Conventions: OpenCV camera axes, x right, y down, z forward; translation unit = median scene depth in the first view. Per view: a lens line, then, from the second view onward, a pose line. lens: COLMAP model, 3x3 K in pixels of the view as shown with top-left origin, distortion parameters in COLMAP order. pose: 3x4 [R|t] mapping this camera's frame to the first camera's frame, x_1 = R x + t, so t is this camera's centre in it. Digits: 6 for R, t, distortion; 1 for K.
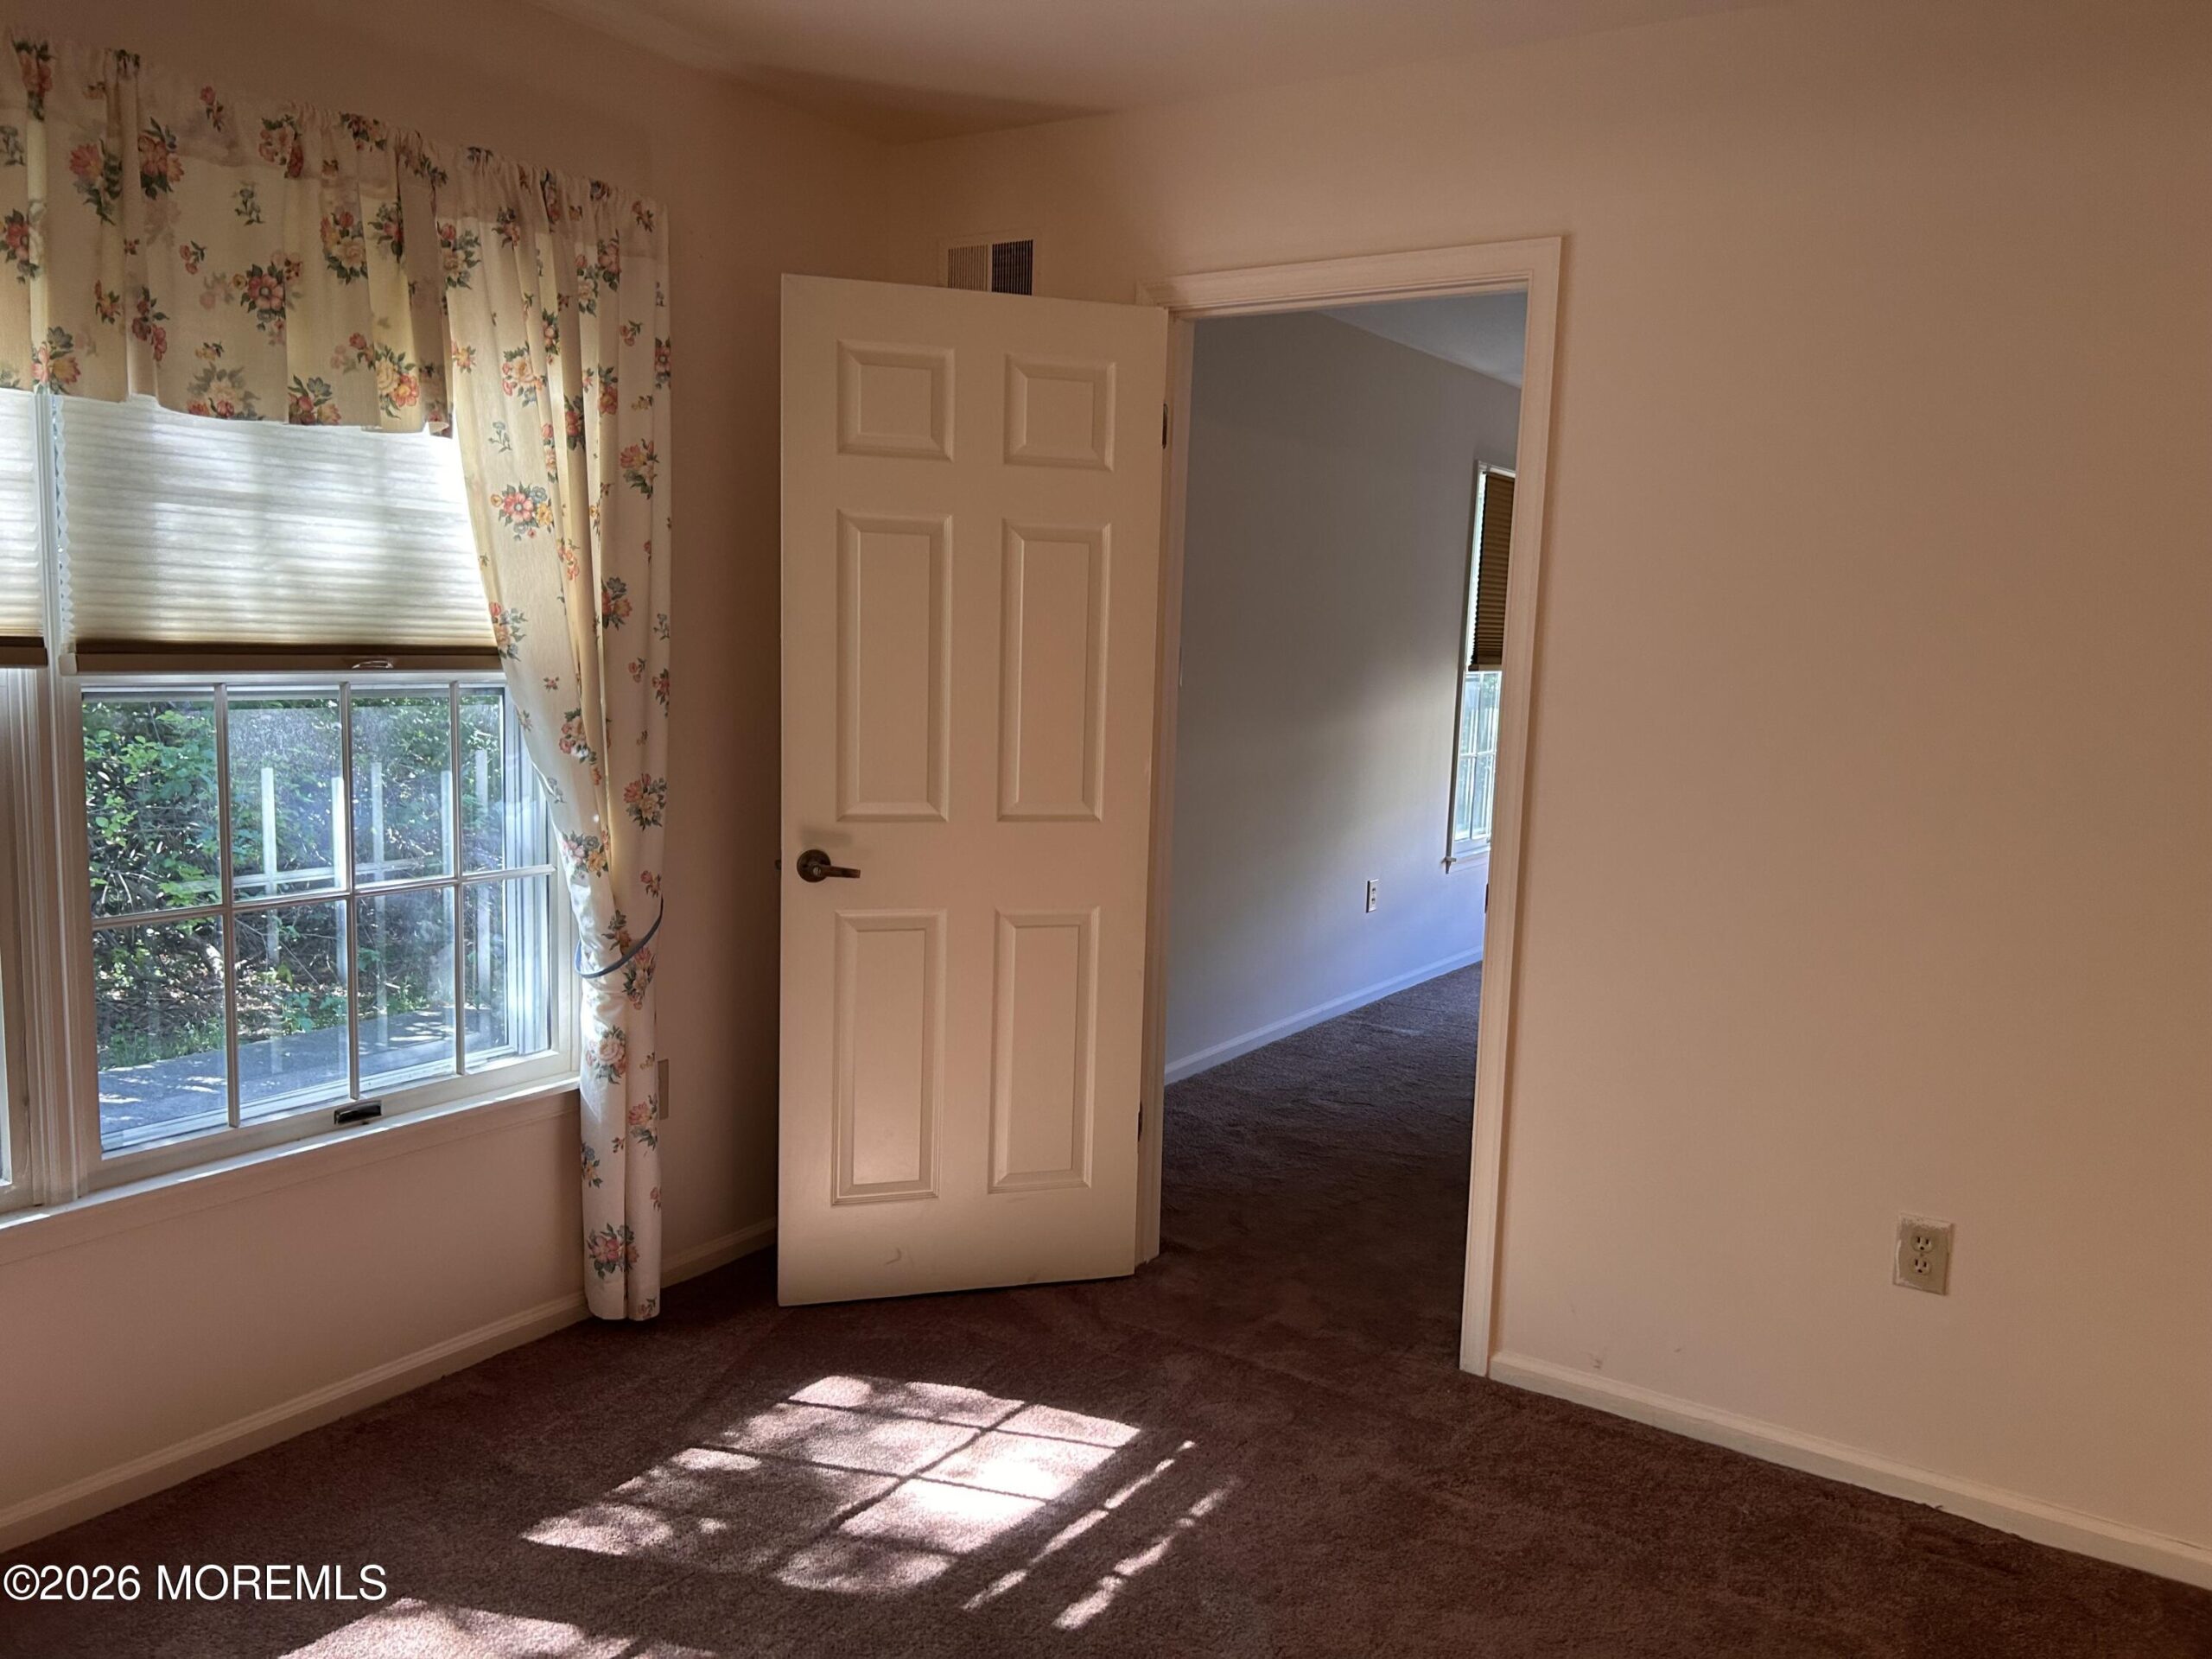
lens RADIAL K [[1670.8, 0, 1081.8], [0, 1670.8, 857.1], [0, 0, 1]] dist [0.030158, -0.021860]
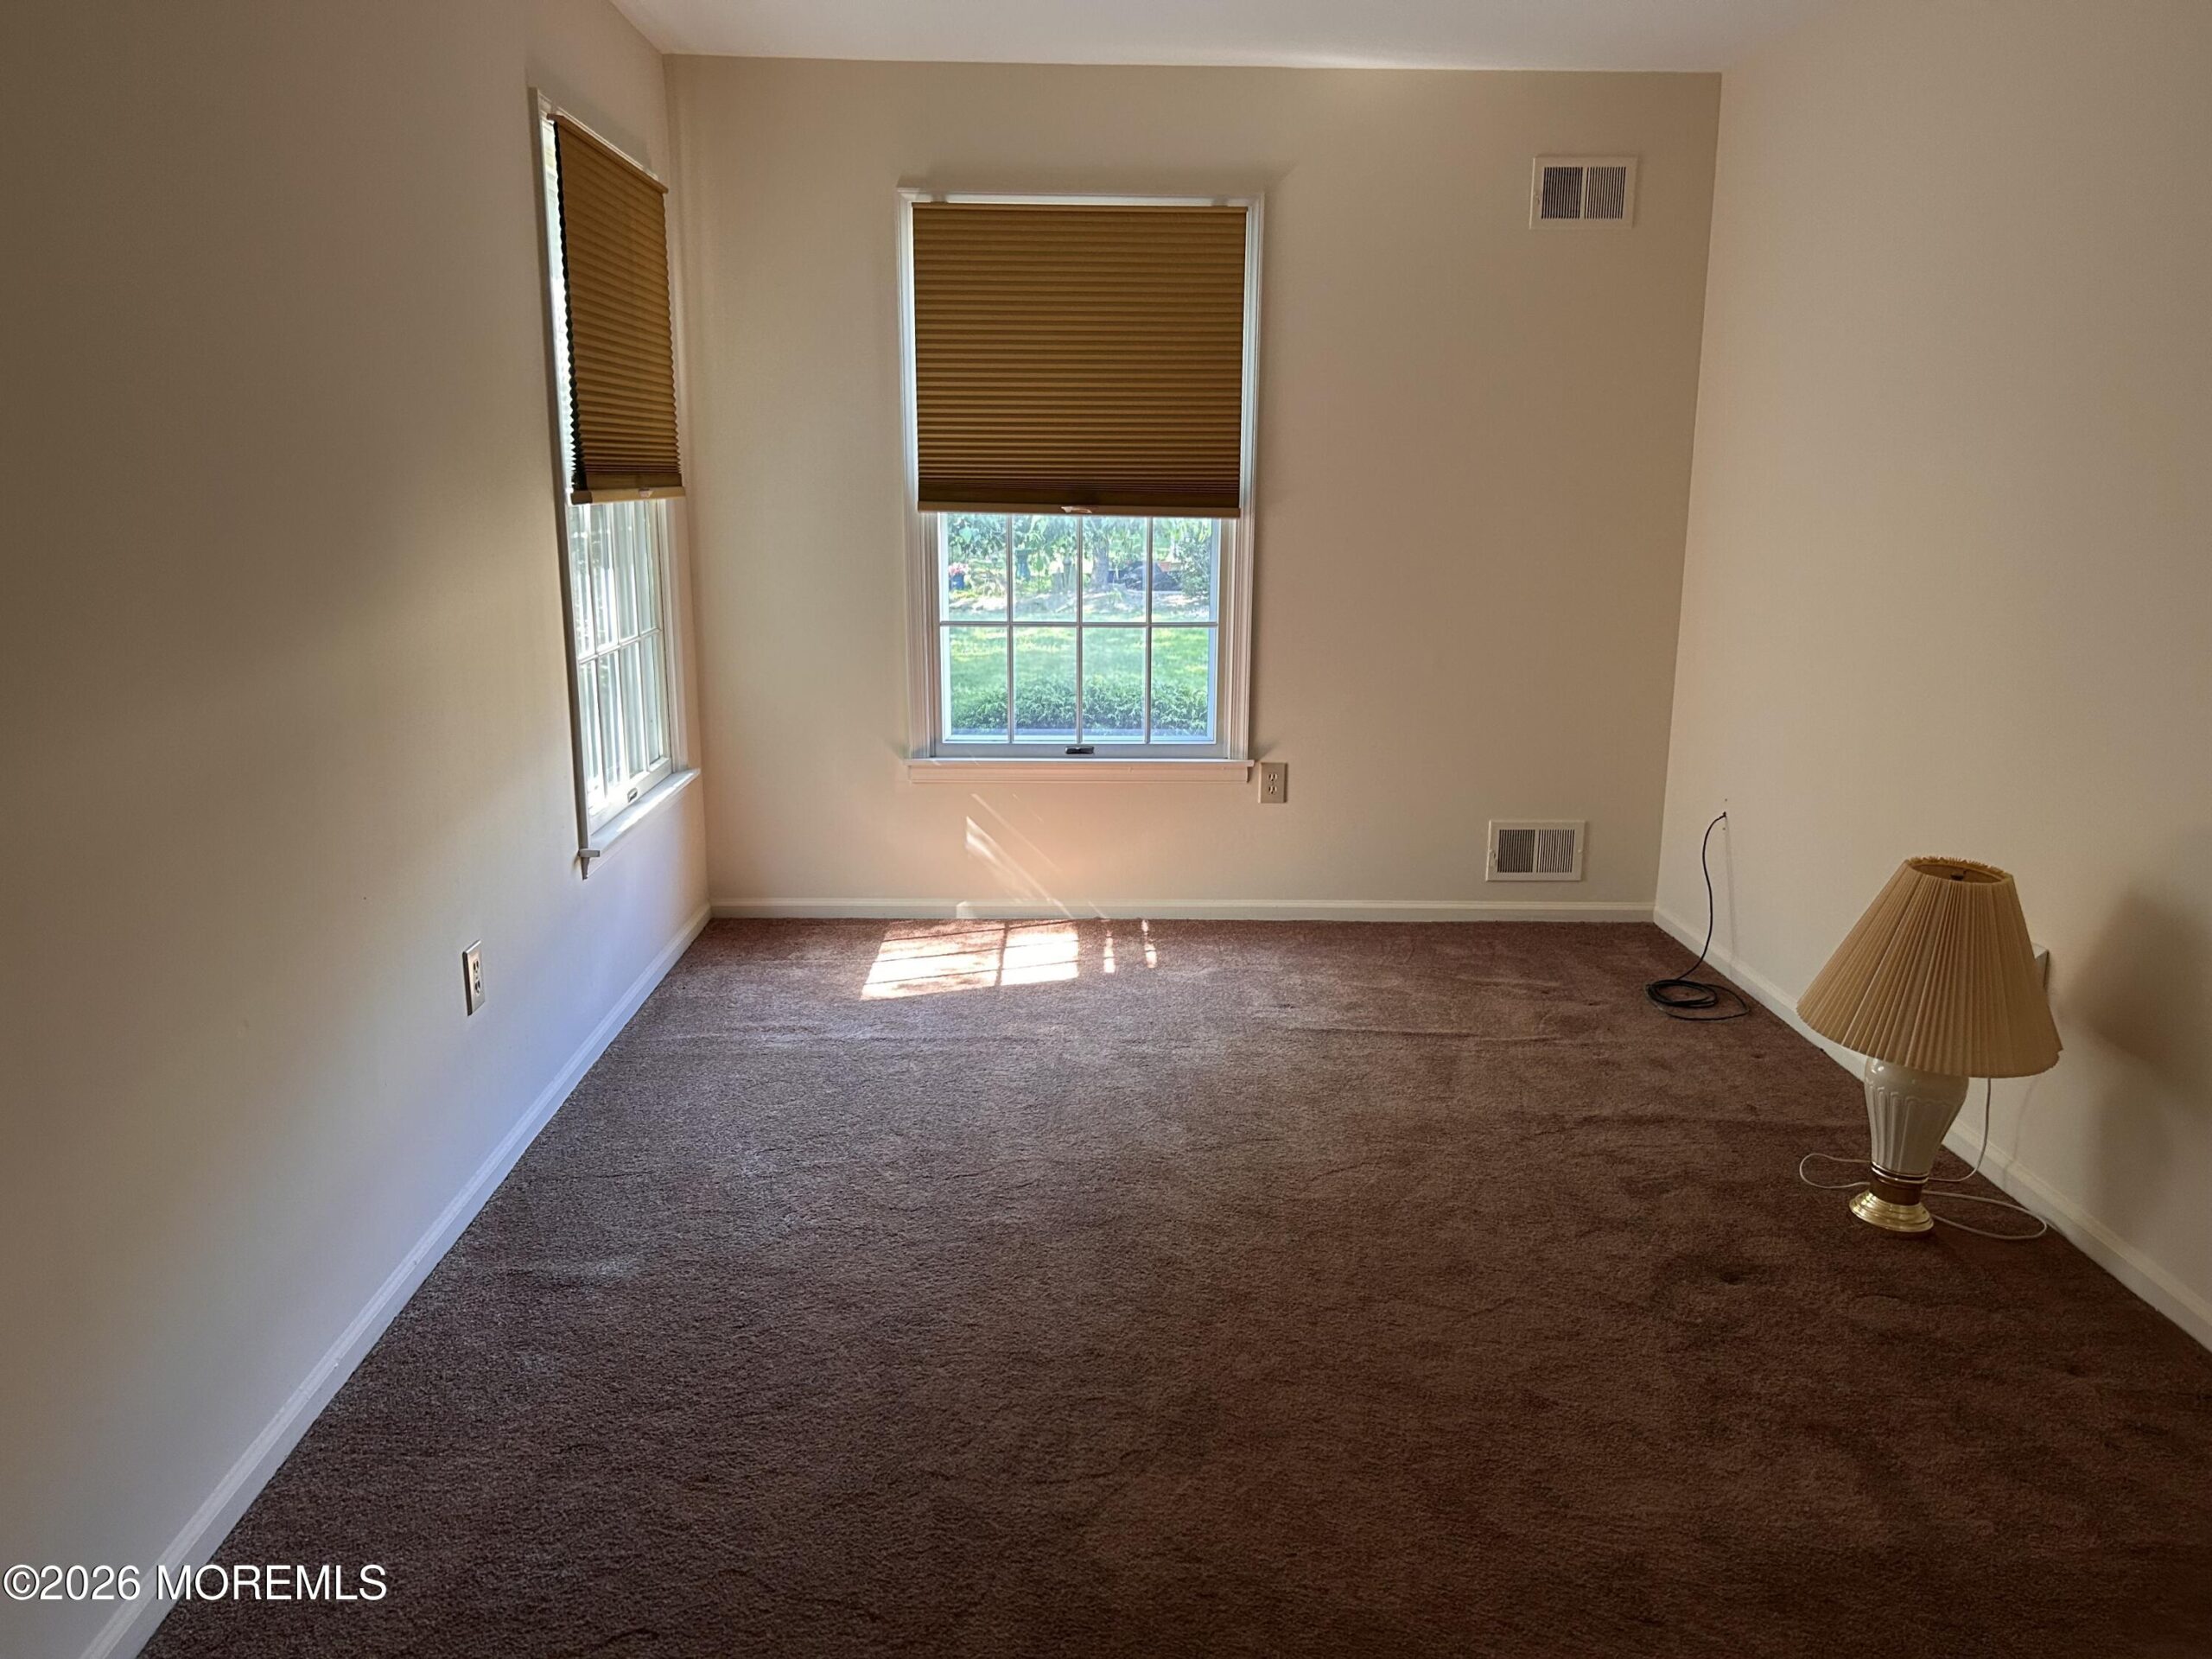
lens RADIAL K [[1670.8, 0, 1108.2], [0, 1670.8, 829.8], [0, 0, 1]] dist [0.030158, -0.021860]
pose [[0.808668, -0.157311, 0.566841, 0.048669], [0.106338, 0.986798, 0.122154, -0.055522], [-0.578574, -0.038505, 0.814721, 0.458103]]
